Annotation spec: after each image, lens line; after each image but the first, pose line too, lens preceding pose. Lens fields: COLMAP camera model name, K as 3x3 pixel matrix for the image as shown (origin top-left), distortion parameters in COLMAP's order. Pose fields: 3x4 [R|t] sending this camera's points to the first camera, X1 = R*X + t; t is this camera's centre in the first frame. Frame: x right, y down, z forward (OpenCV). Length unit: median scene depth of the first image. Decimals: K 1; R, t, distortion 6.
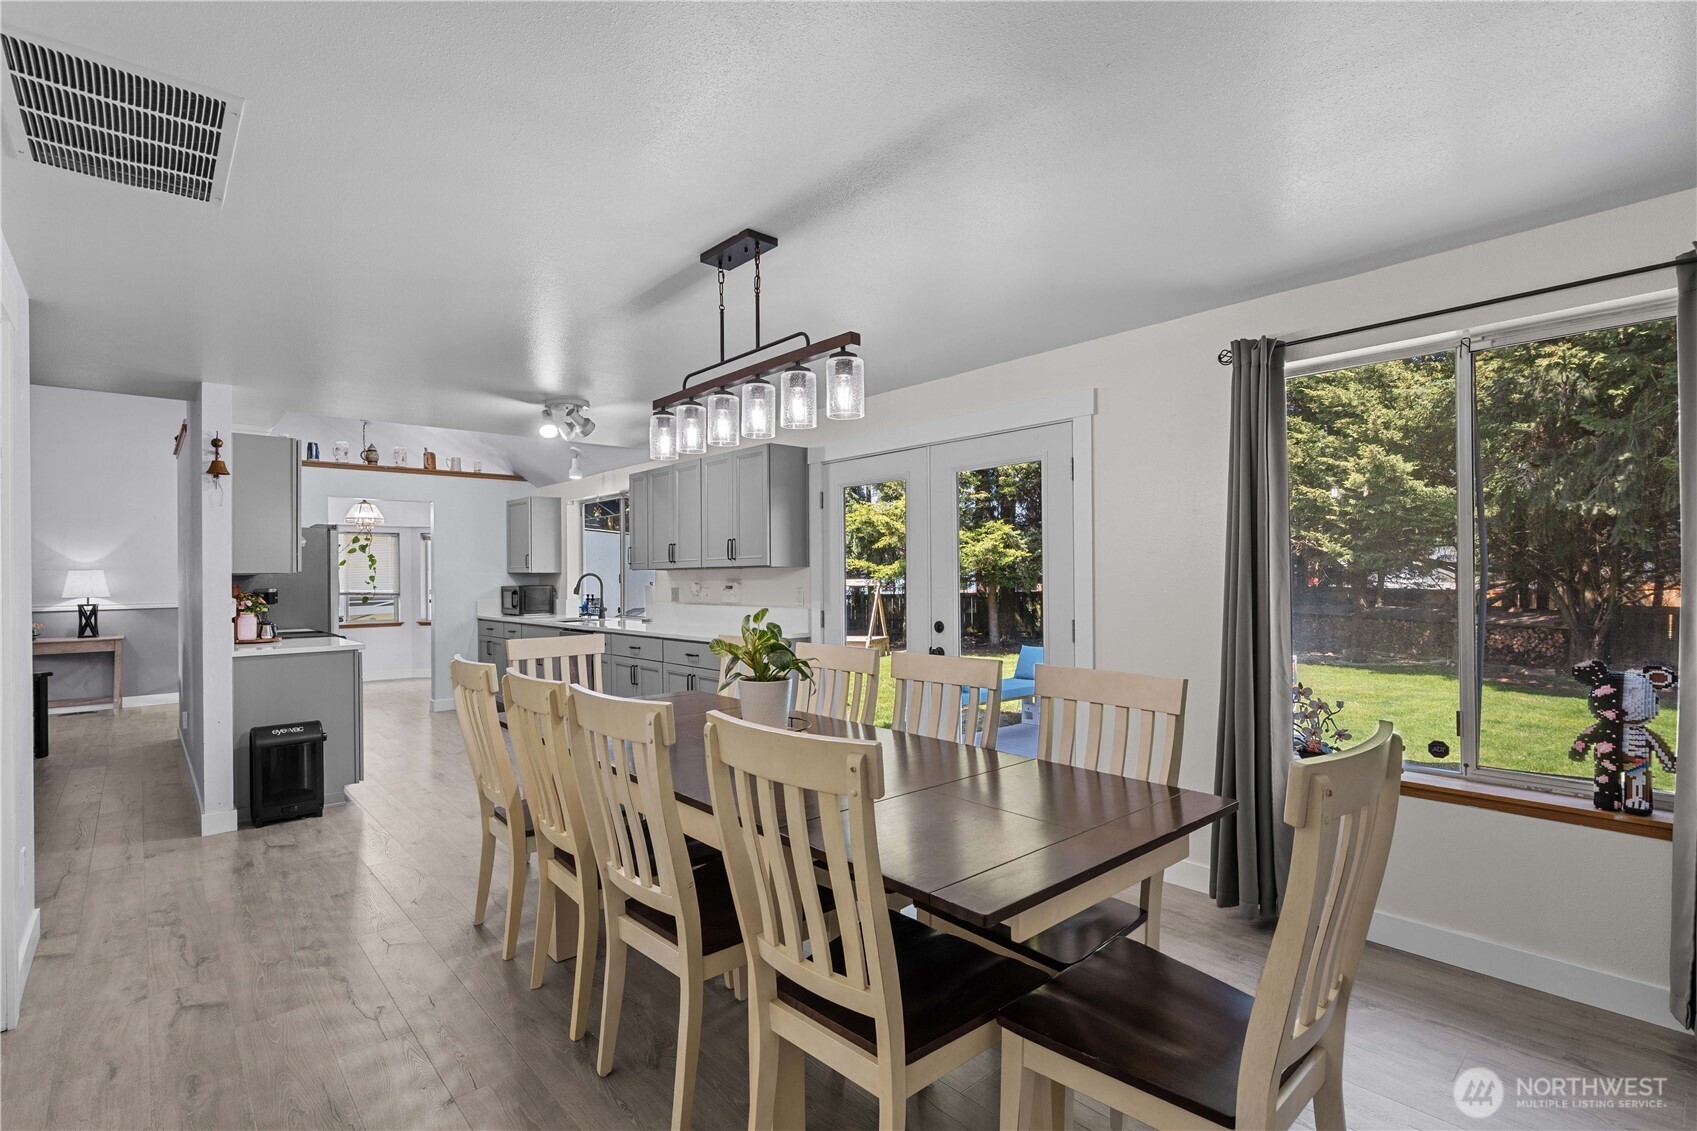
lens RADIAL K [[800.3, 0, 847.0], [0, 800.3, 572.6], [0, 0, 1]] dist [-0.013298, 0.000491]
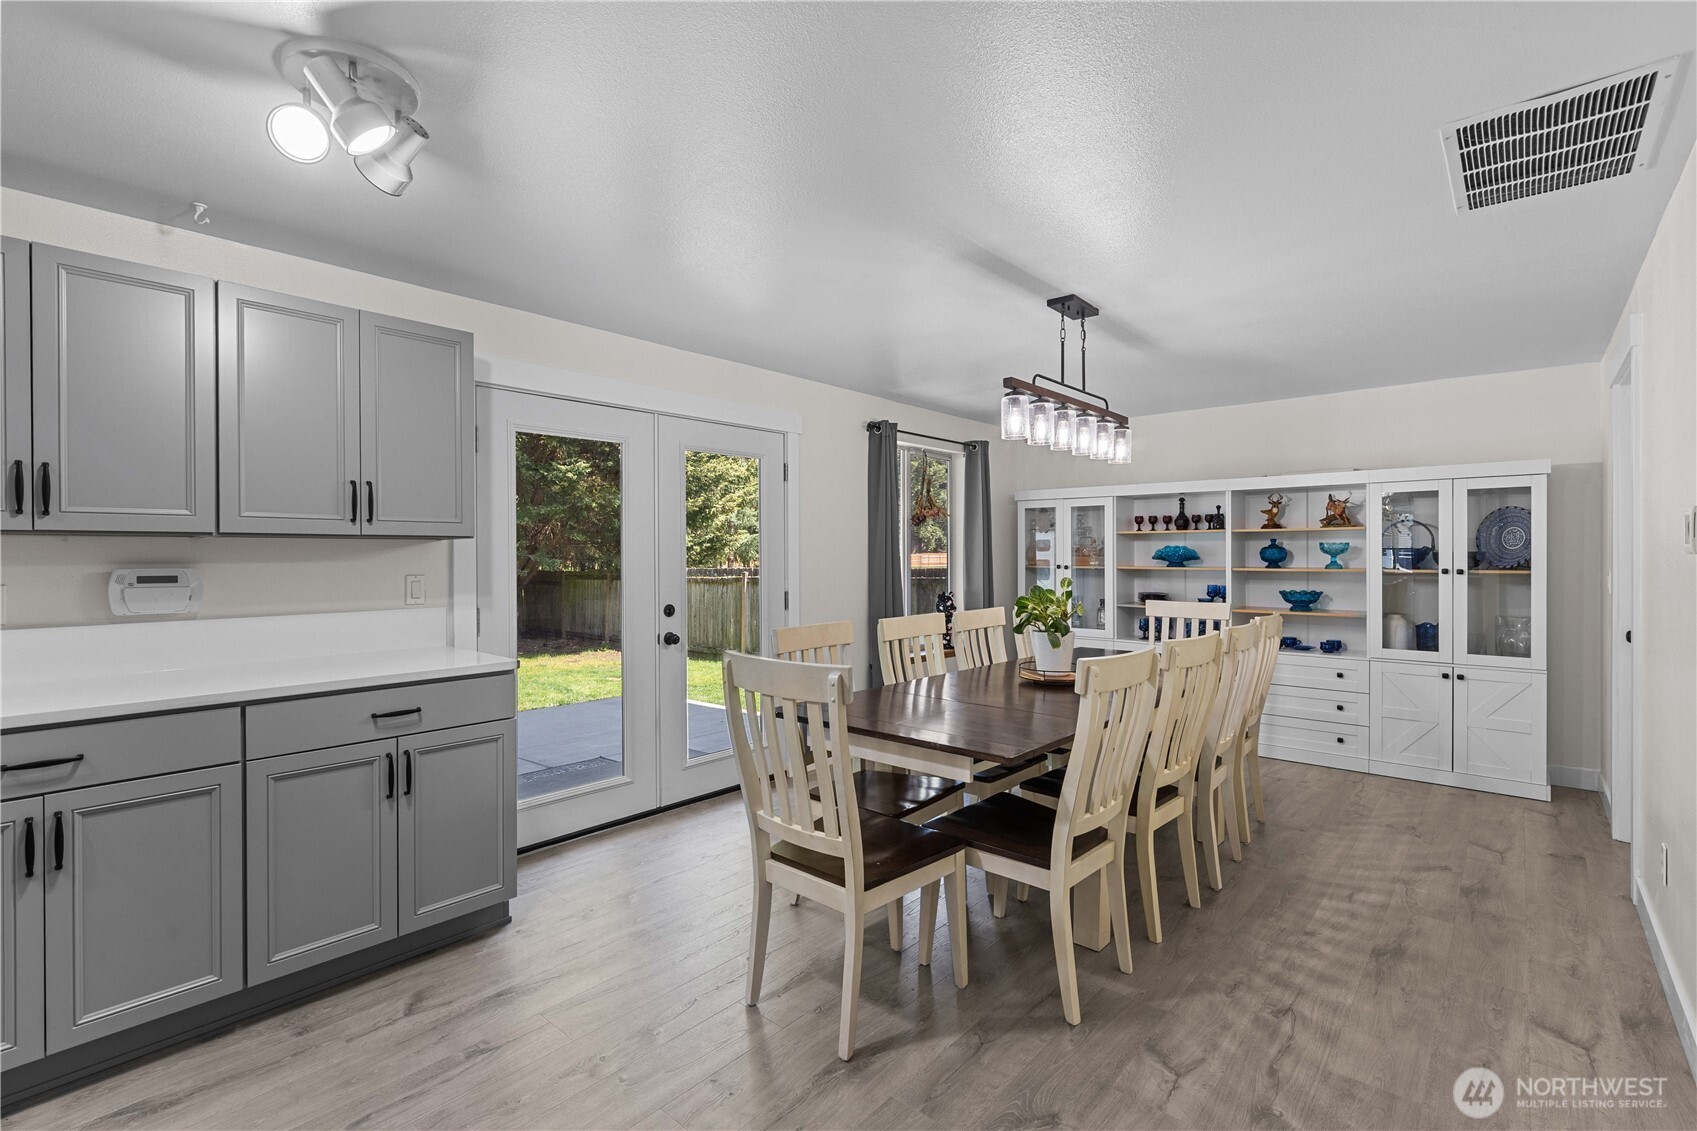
lens RADIAL K [[767.6, 0, 835.7], [0, 767.6, 558.1], [0, 0, 1]] dist [-0.015590, -0.000308]
pose [[-0.118032, 0.005552, 0.992994, -1.216400], [-0.004601, 0.999971, -0.006138, 0.016877], [-0.992999, -0.005293, -0.118003, 1.393293]]
